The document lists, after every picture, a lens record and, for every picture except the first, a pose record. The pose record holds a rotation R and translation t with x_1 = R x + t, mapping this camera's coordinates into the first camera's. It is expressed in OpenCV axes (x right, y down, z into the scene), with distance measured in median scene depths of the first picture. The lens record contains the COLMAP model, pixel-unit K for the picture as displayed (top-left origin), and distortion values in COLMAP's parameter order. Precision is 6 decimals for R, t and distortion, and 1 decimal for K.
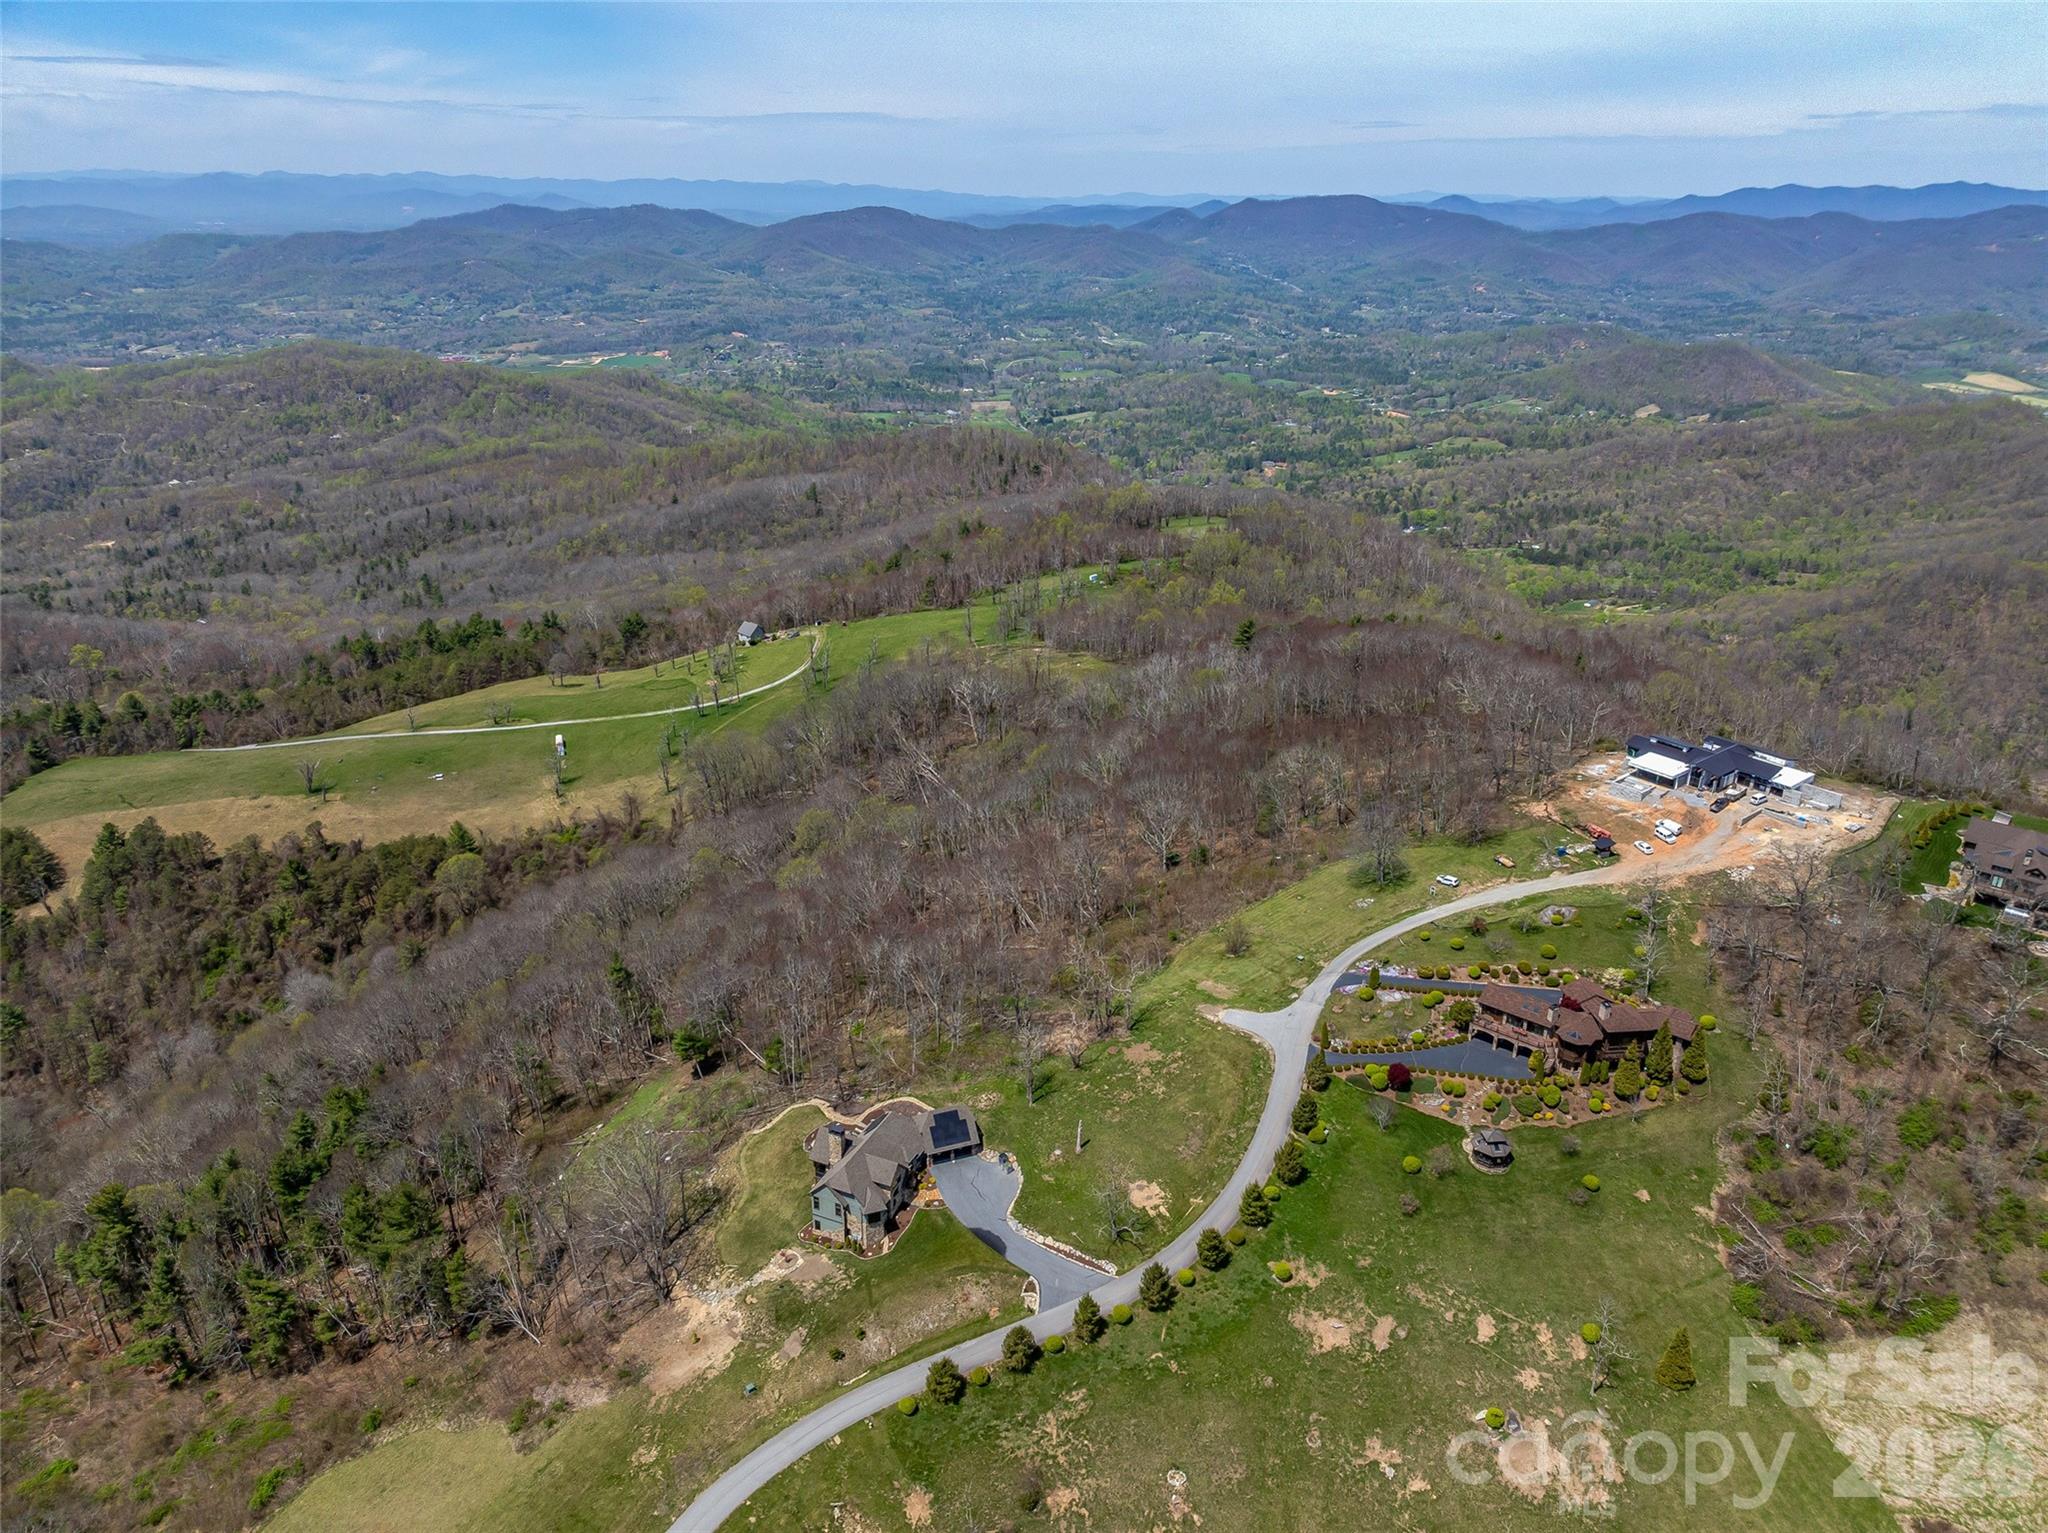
lens RADIAL K [[1442.2, 0, 1024.0], [0, 1442.2, 766.5], [0, 0, 1]] dist [-0.042202, 0.010483]
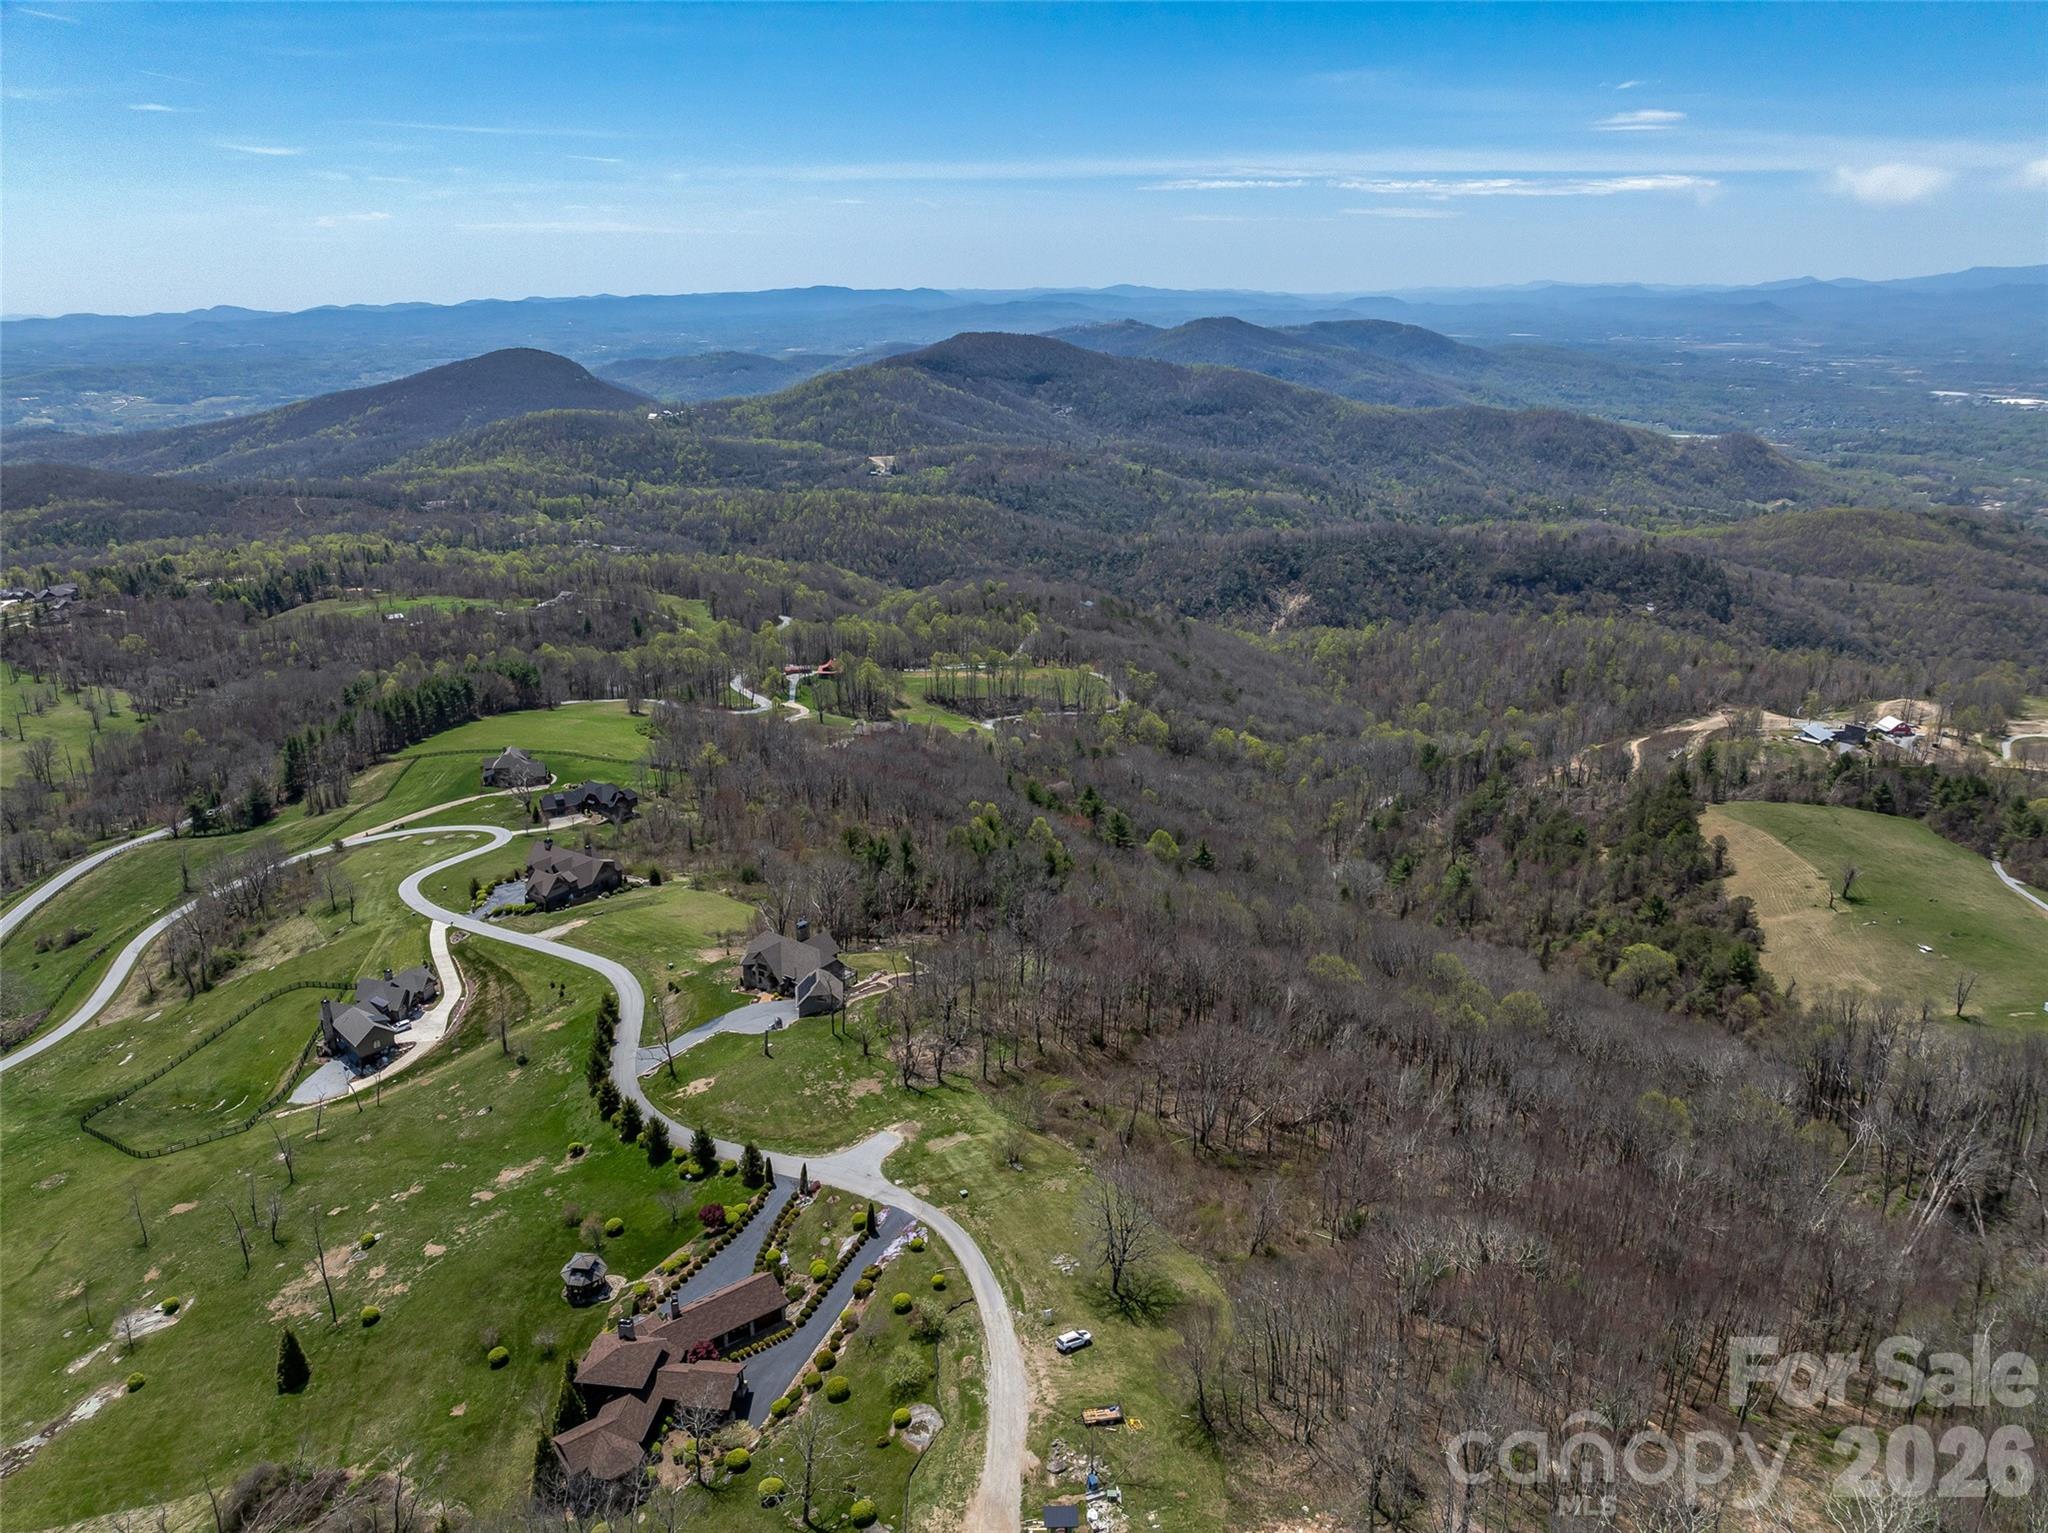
lens RADIAL K [[1442.2, 0, 1024.0], [0, 1442.2, 766.5], [0, 0, 1]] dist [-0.042202, 0.010483]
pose [[-0.211451, 0.304930, -0.928605, 0.900439], [-0.371681, 0.853622, 0.364942, -0.385985], [0.903959, 0.422312, -0.067162, 1.062168]]
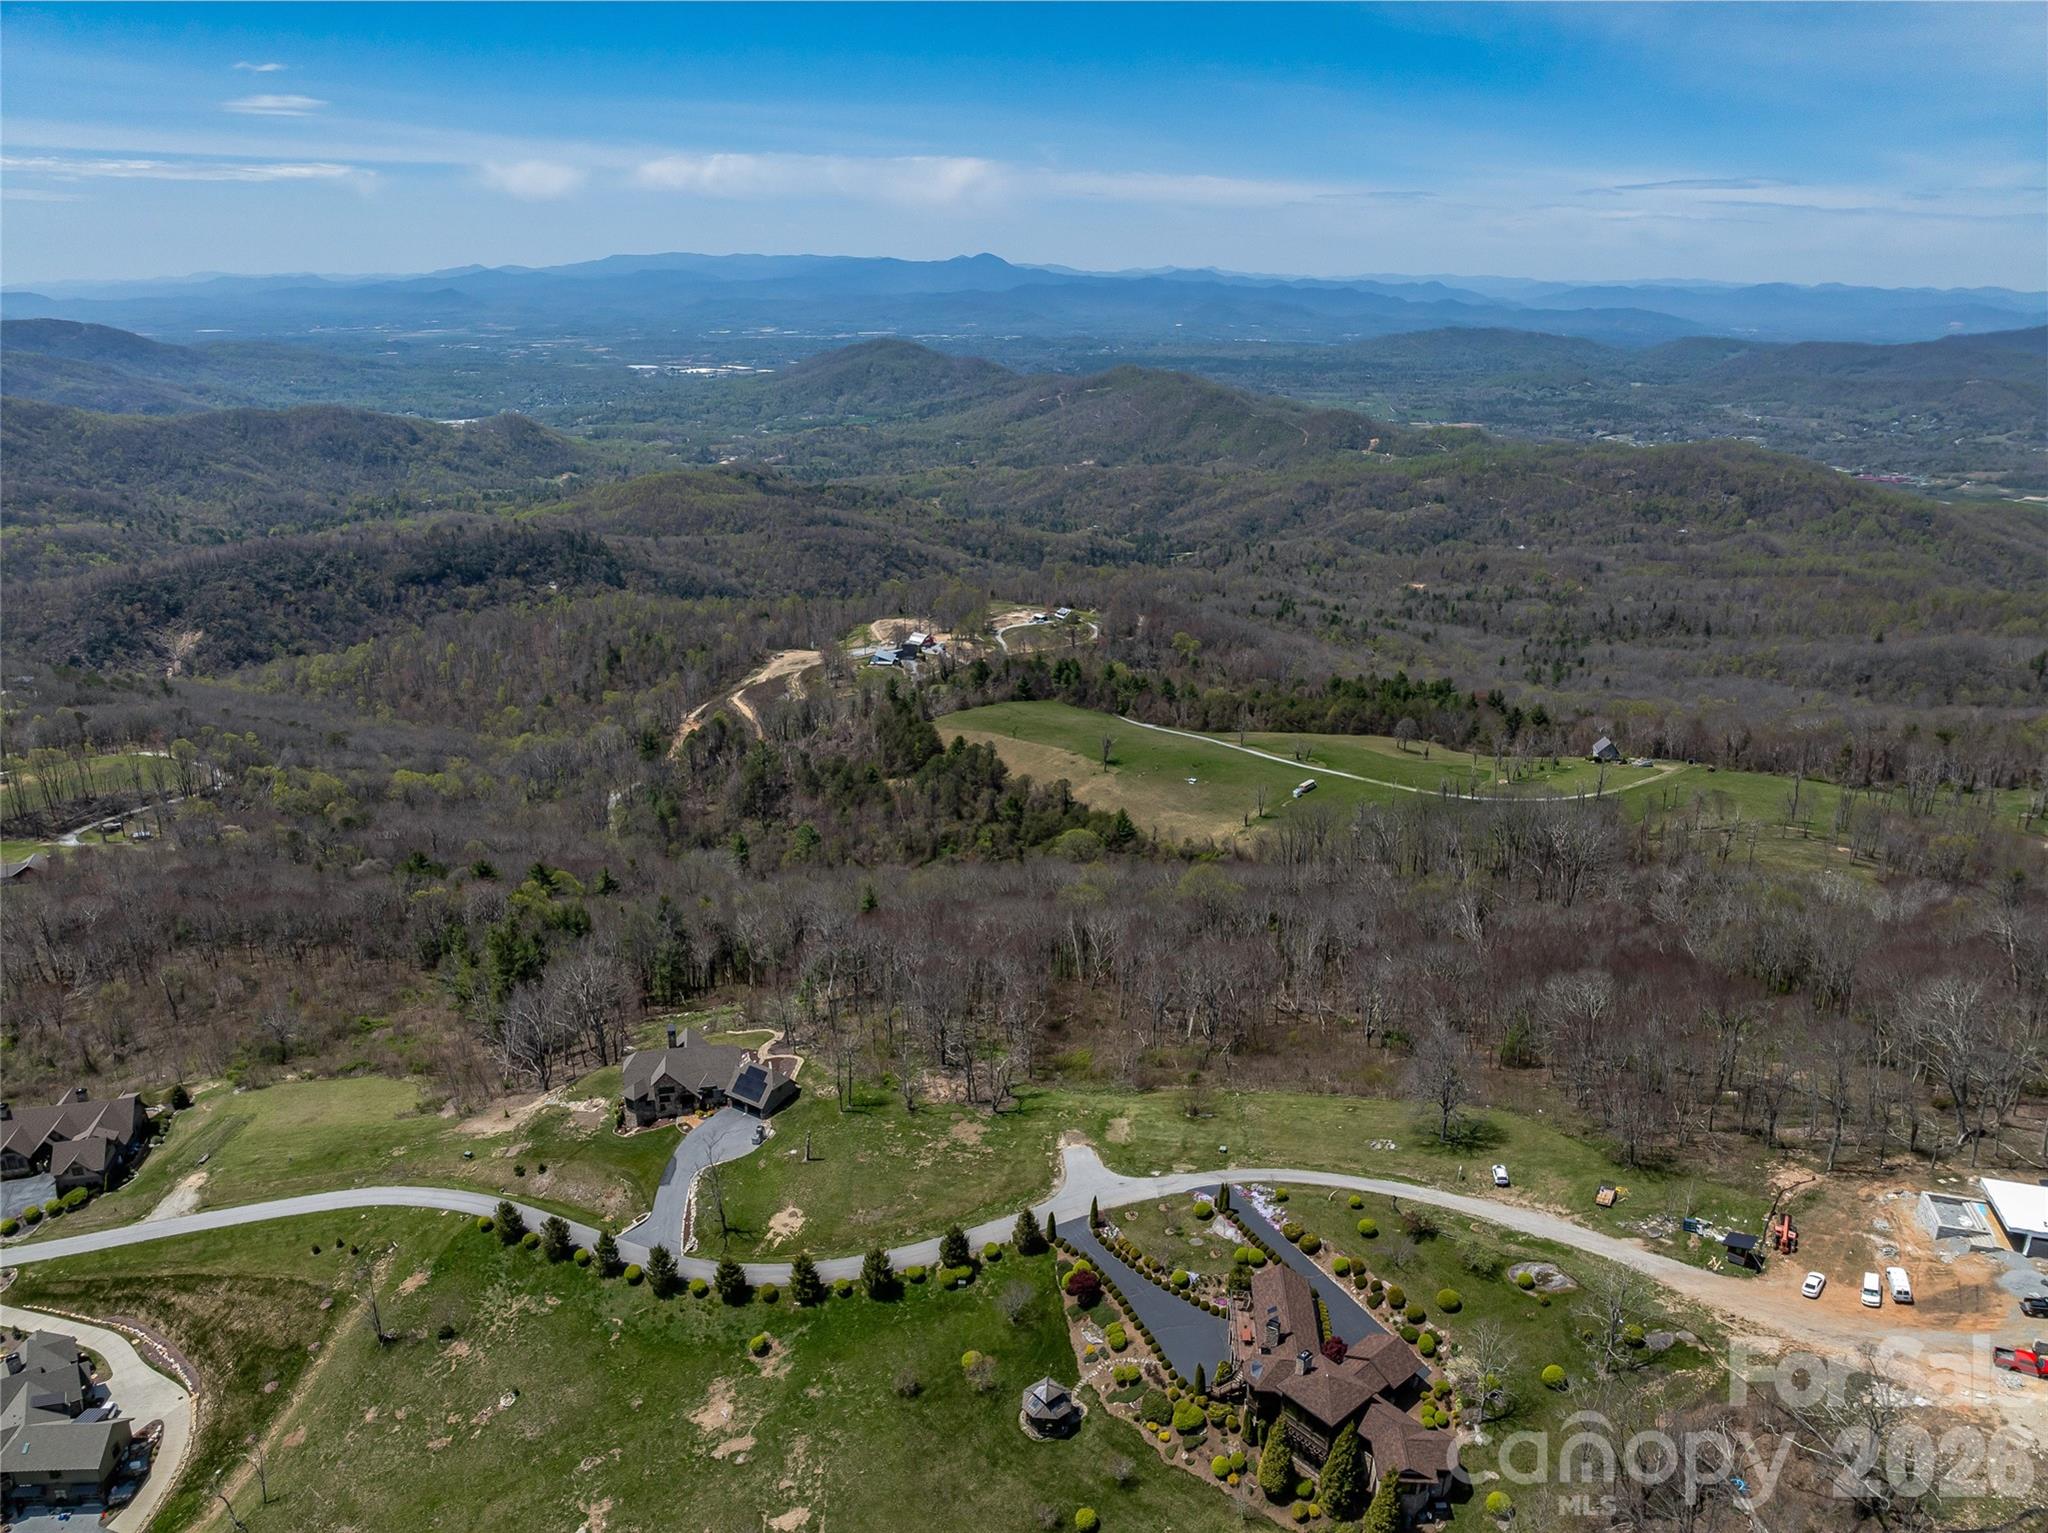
lens RADIAL K [[1447.9, 0, 1024.0], [0, 1447.9, 766.5], [0, 0, 1]] dist [-0.055868, 0.027169]
pose [[0.581114, 0.259408, -0.771372, 0.750631], [-0.312519, 0.946296, 0.082798, -0.110304], [0.751425, 0.192953, 0.630976, 0.392792]]
